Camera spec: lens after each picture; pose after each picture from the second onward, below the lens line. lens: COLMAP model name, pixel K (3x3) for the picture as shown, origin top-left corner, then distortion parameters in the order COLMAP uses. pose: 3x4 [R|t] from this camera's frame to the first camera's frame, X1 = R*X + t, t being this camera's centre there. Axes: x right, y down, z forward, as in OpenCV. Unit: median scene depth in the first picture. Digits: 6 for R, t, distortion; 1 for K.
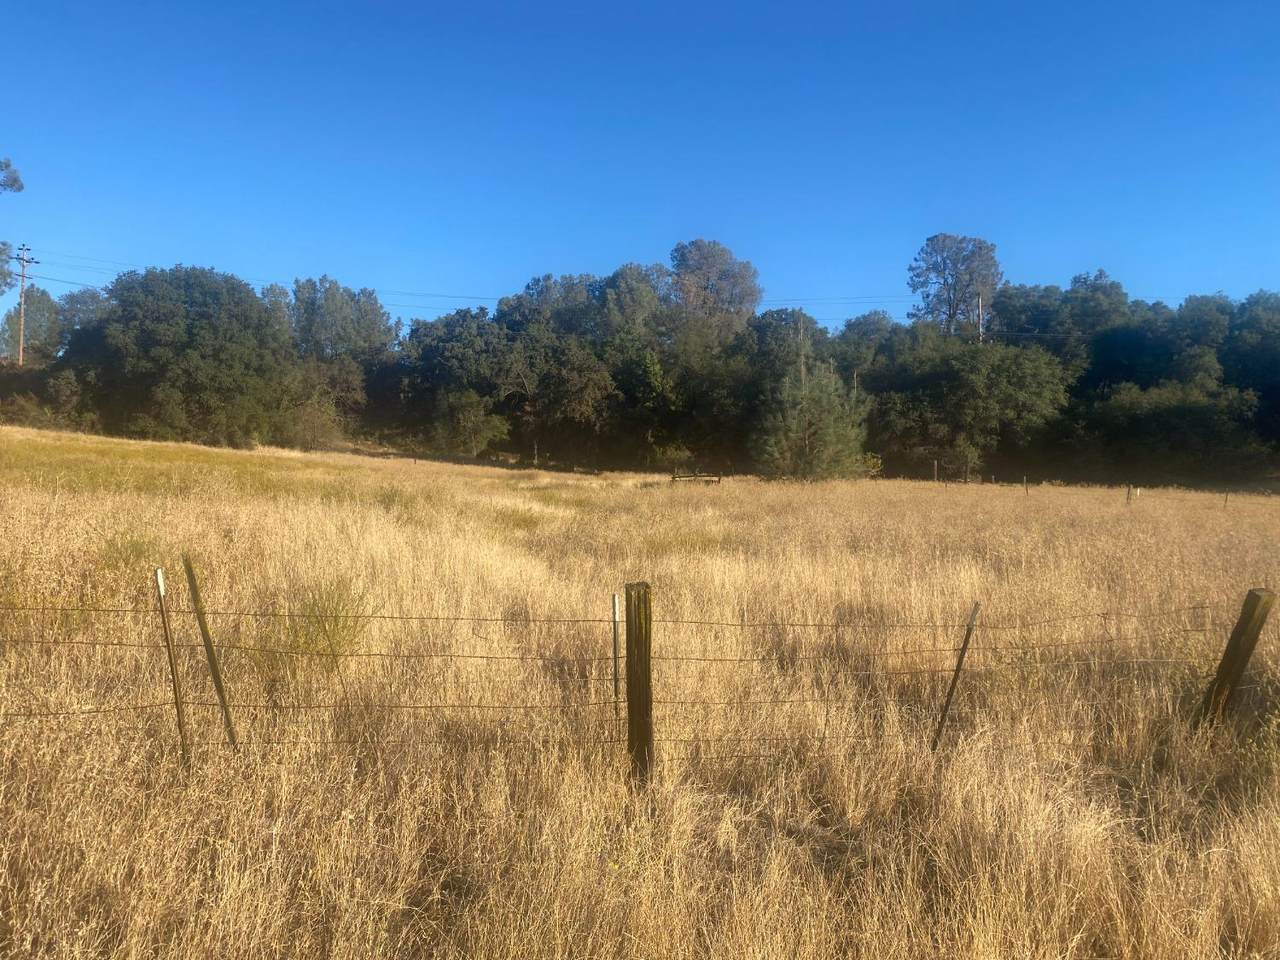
lens RADIAL K [[964.7, 0, 640.0], [0, 964.7, 480.0], [0, 0, 1]] dist [0.131602, -0.218294]
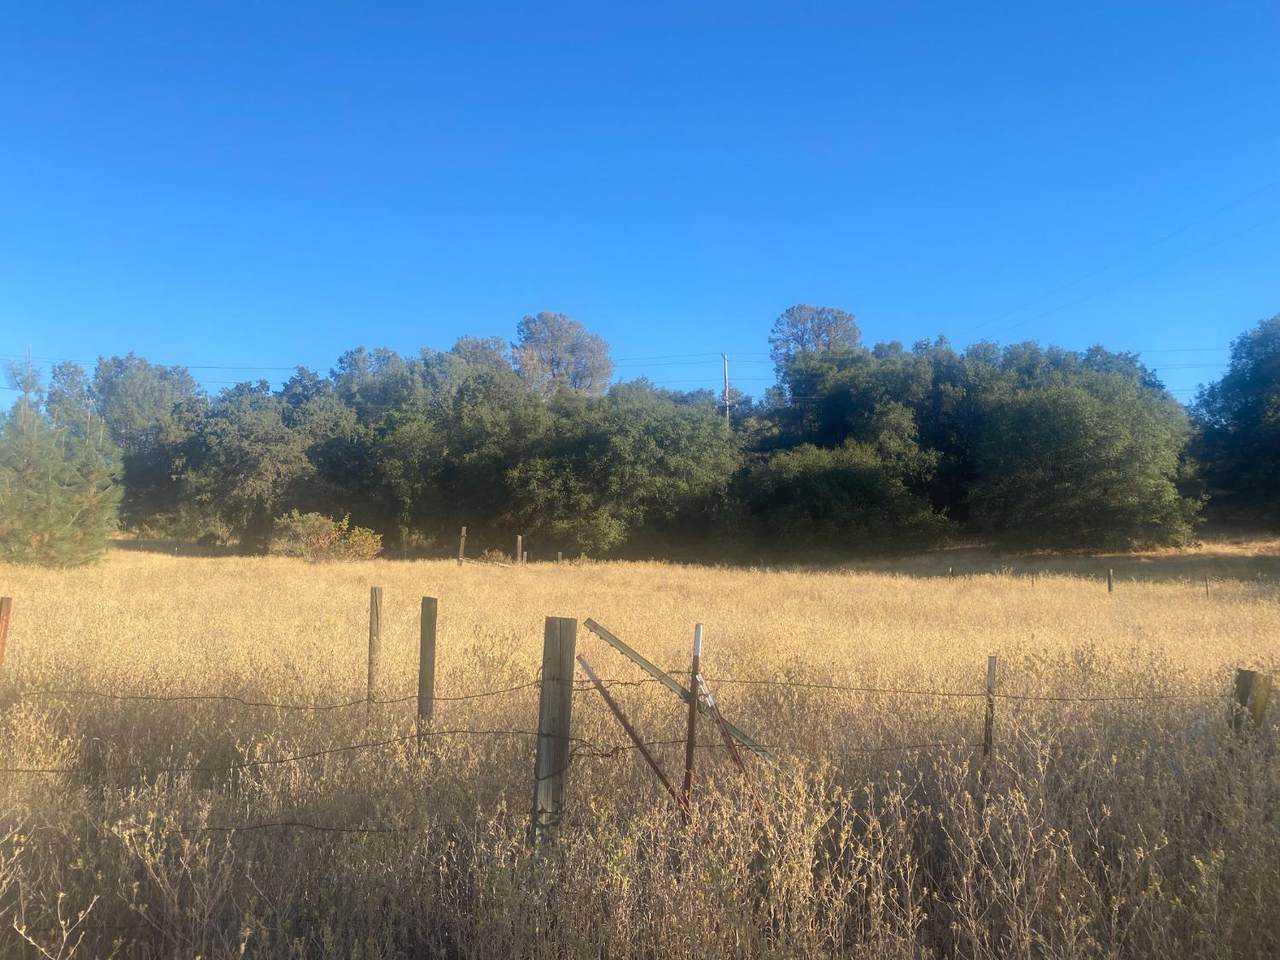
lens RADIAL K [[964.7, 0, 640.0], [0, 964.7, 480.0], [0, 0, 1]] dist [0.131602, -0.218294]
pose [[0.999889, -0.014590, 0.003019, 0.306711], [0.014797, 0.996116, -0.086796, 0.005021], [-0.001741, 0.086831, 0.996222, 0.122715]]
